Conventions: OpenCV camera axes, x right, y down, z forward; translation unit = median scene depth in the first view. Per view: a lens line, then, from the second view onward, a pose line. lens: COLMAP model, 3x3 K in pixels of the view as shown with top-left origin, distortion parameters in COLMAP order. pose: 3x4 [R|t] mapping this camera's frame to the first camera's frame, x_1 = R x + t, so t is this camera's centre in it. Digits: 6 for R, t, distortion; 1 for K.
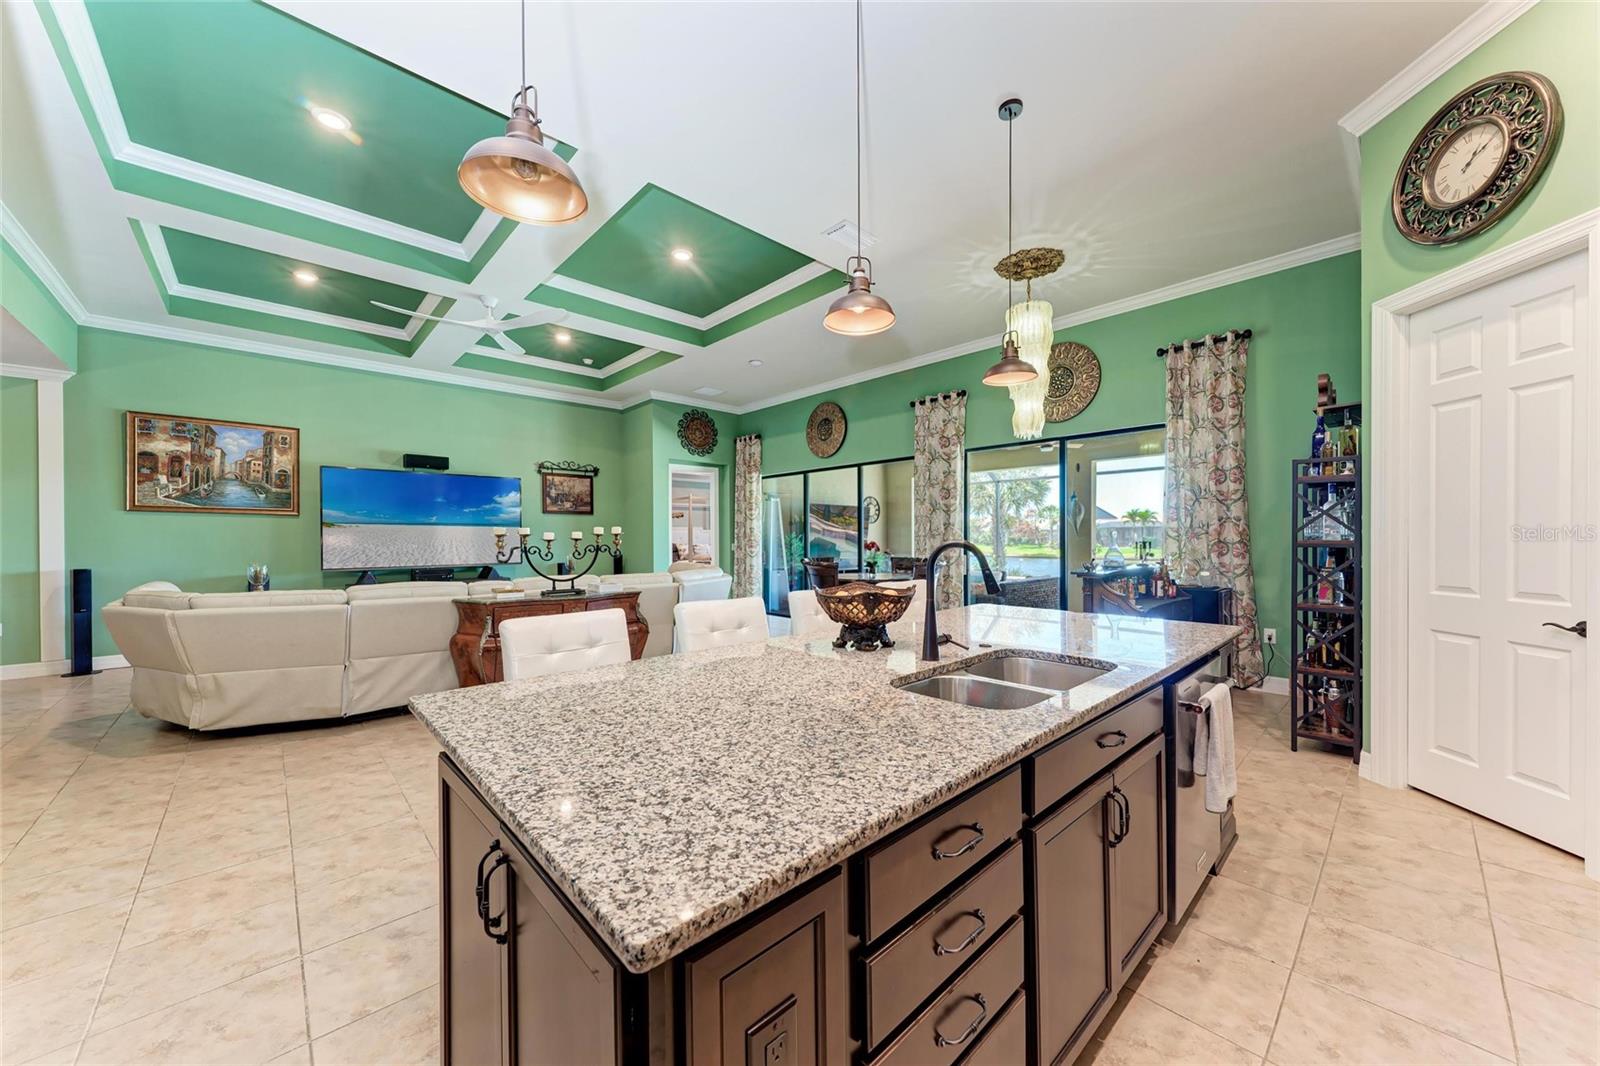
lens RADIAL K [[573.2, 0, 814.4], [0, 573.2, 537.2], [0, 0, 1]] dist [0.003156, -0.001815]
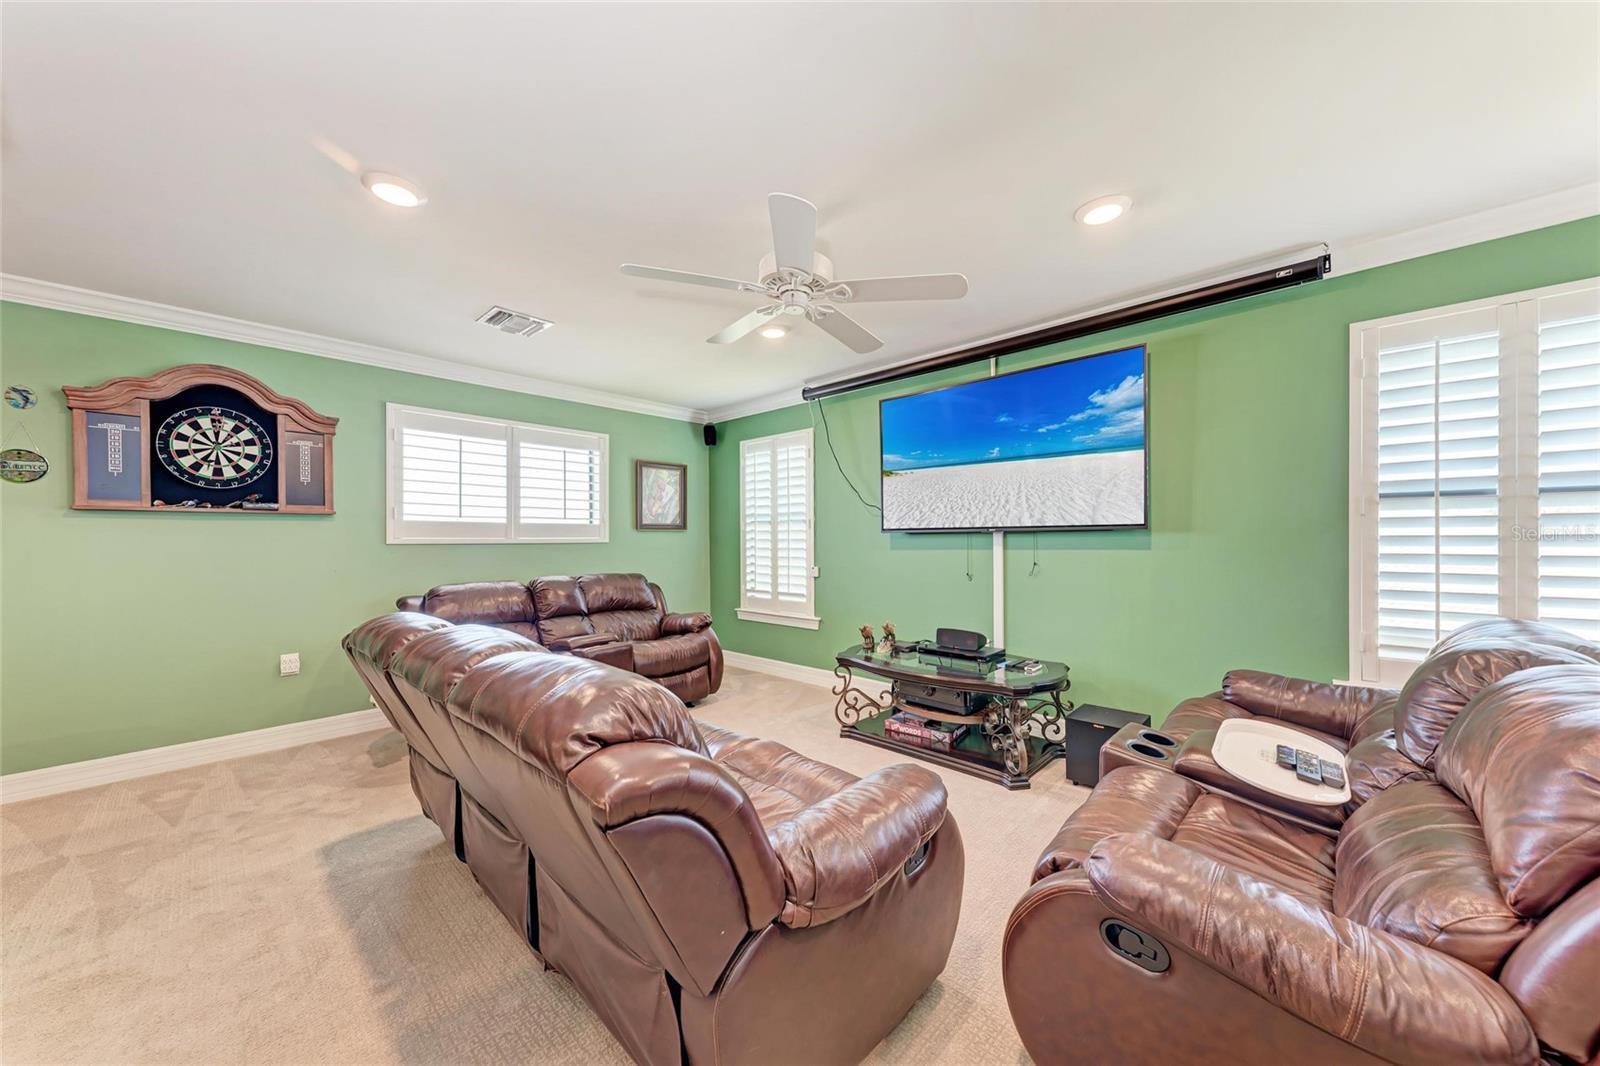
lens RADIAL K [[573.2, 0, 804.8], [0, 573.2, 542.3], [0, 0, 1]] dist [0.003156, -0.001815]
pose [[0.044314, 0.008525, -0.998981, -0.083839], [0.001509, 0.999962, 0.008601, 0.092631], [0.999017, -0.001889, 0.044299, 1.182973]]
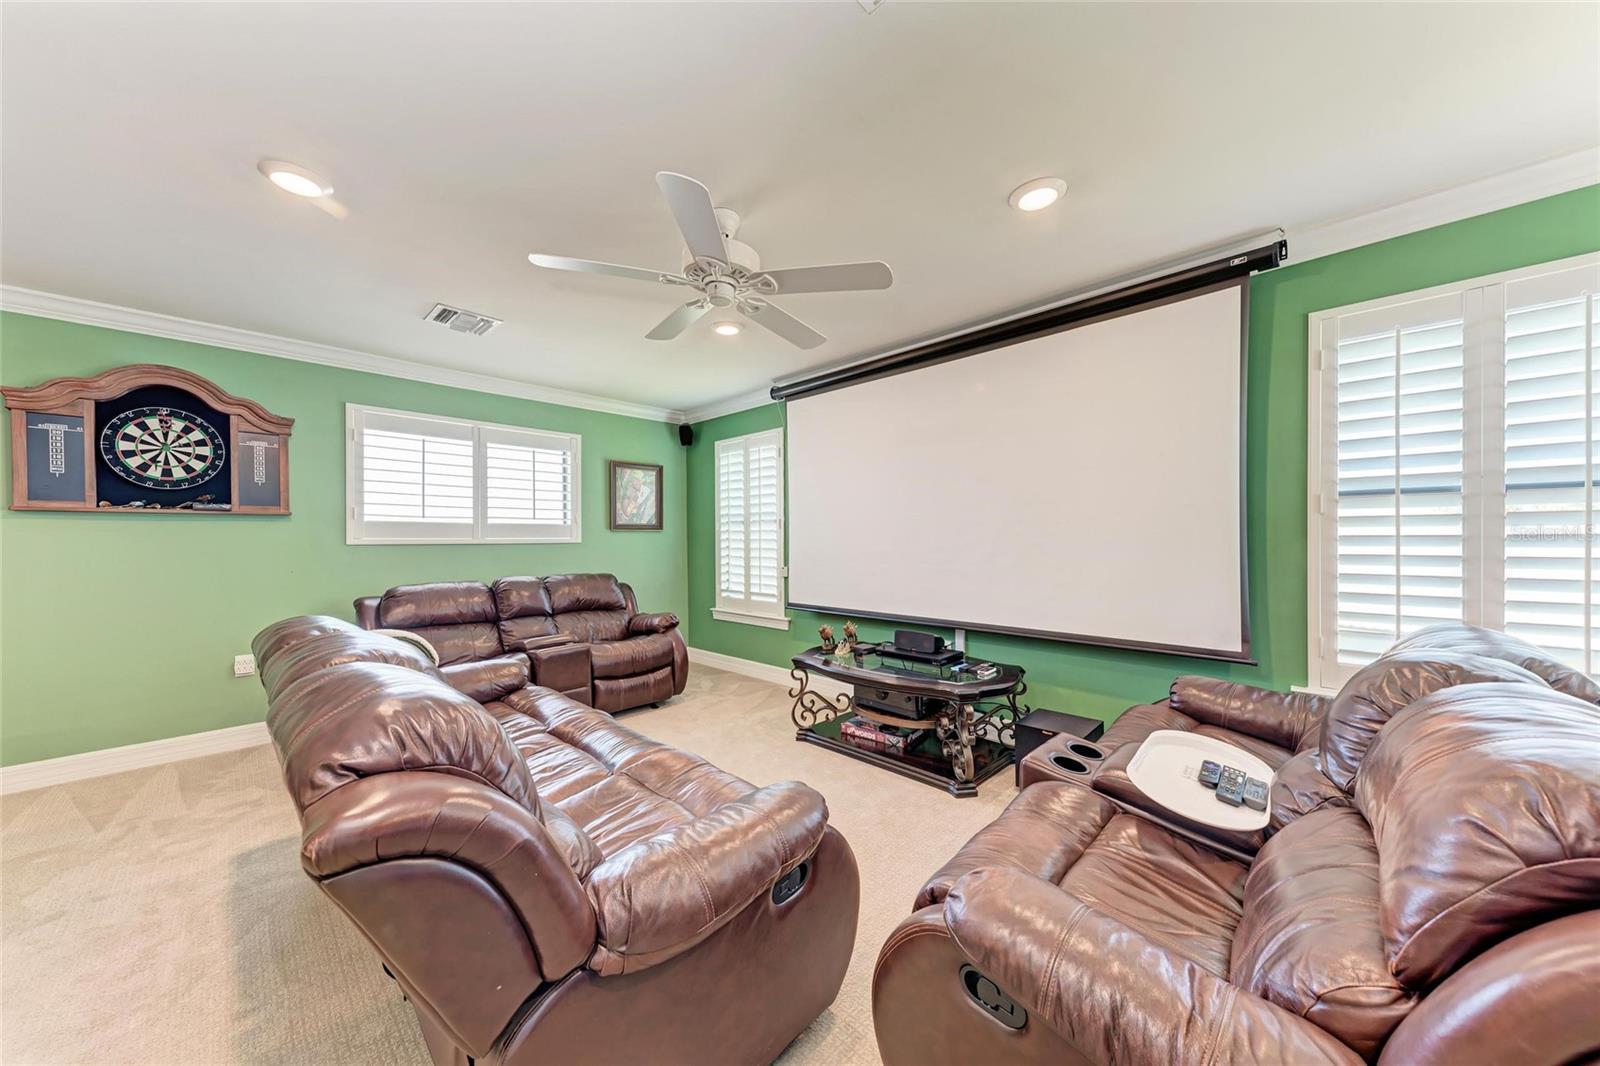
lens RADIAL K [[559.8, 0, 805.0], [0, 559.8, 544.1], [0, 0, 1]] dist [0.001461, -0.000073]
pose [[0.029428, 0.012845, -0.999484, -0.114950], [0.002604, 0.999913, 0.012927, 0.091546], [0.999564, -0.002983, 0.029392, 1.265523]]
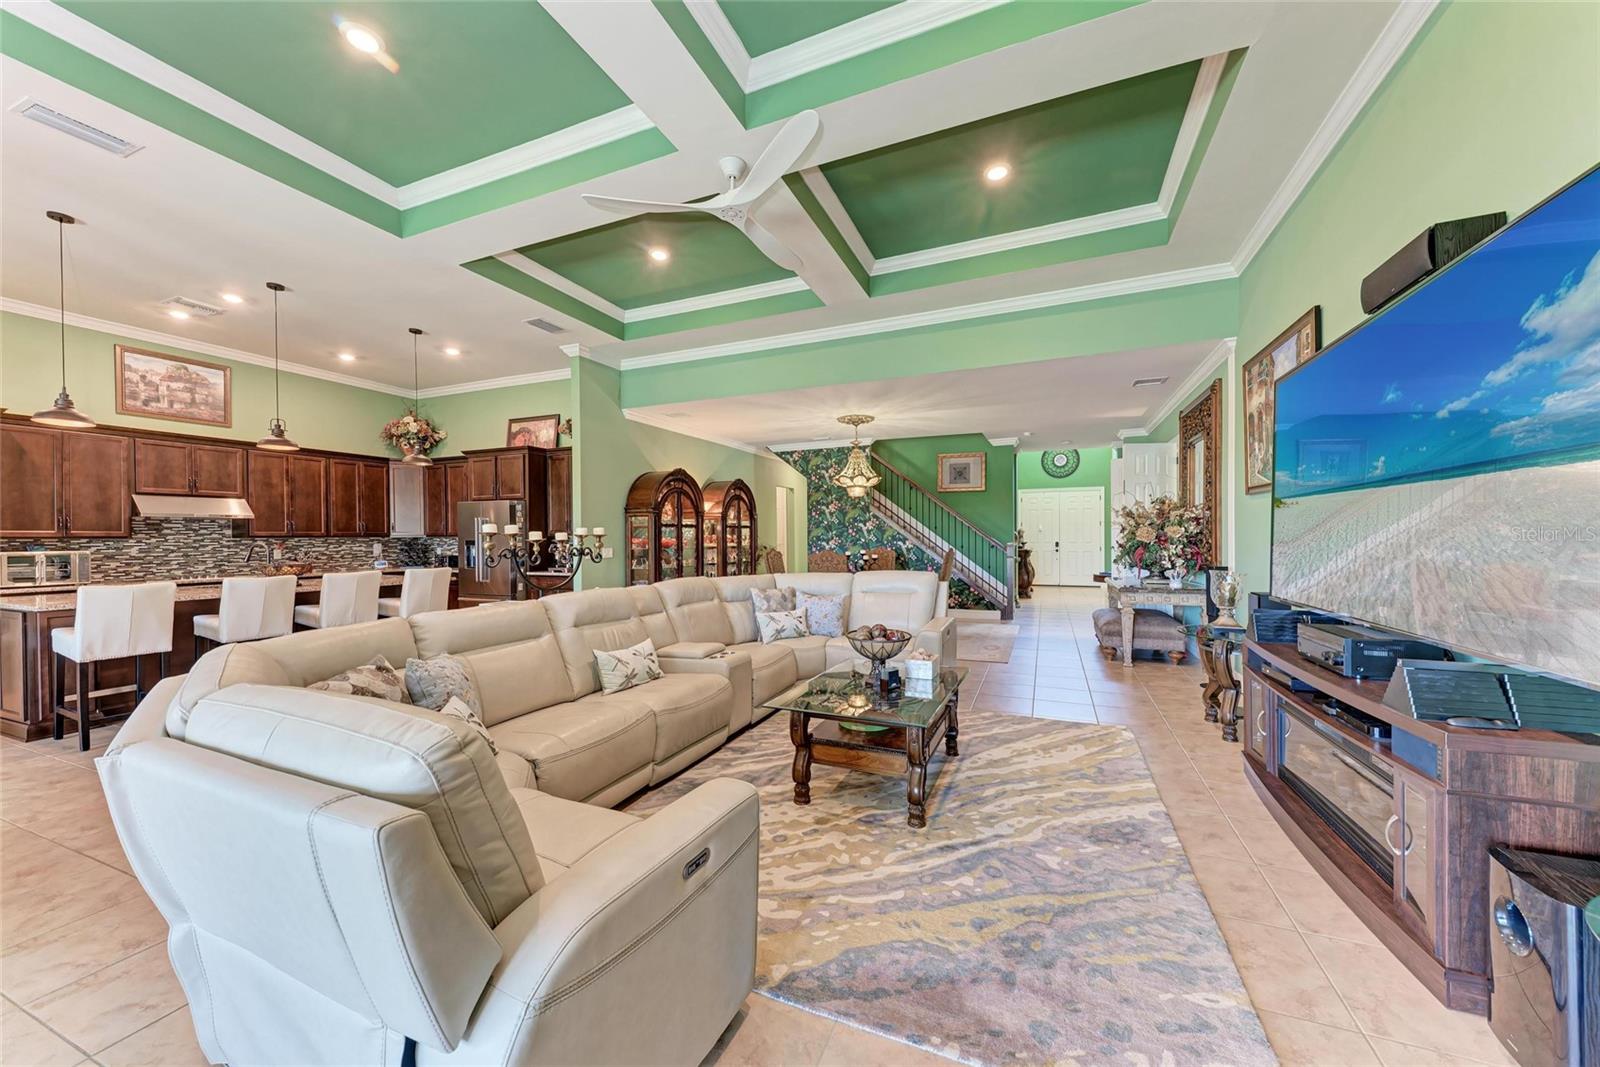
lens RADIAL K [[573.2, 0, 807.5], [0, 573.2, 534.0], [0, 0, 1]] dist [0.003156, -0.001815]
pose [[-0.917075, 0.009191, -0.398609, -0.421461], [0.012475, 0.999906, -0.005644, 0.002496], [0.398520, -0.010148, -0.917104, 1.777708]]
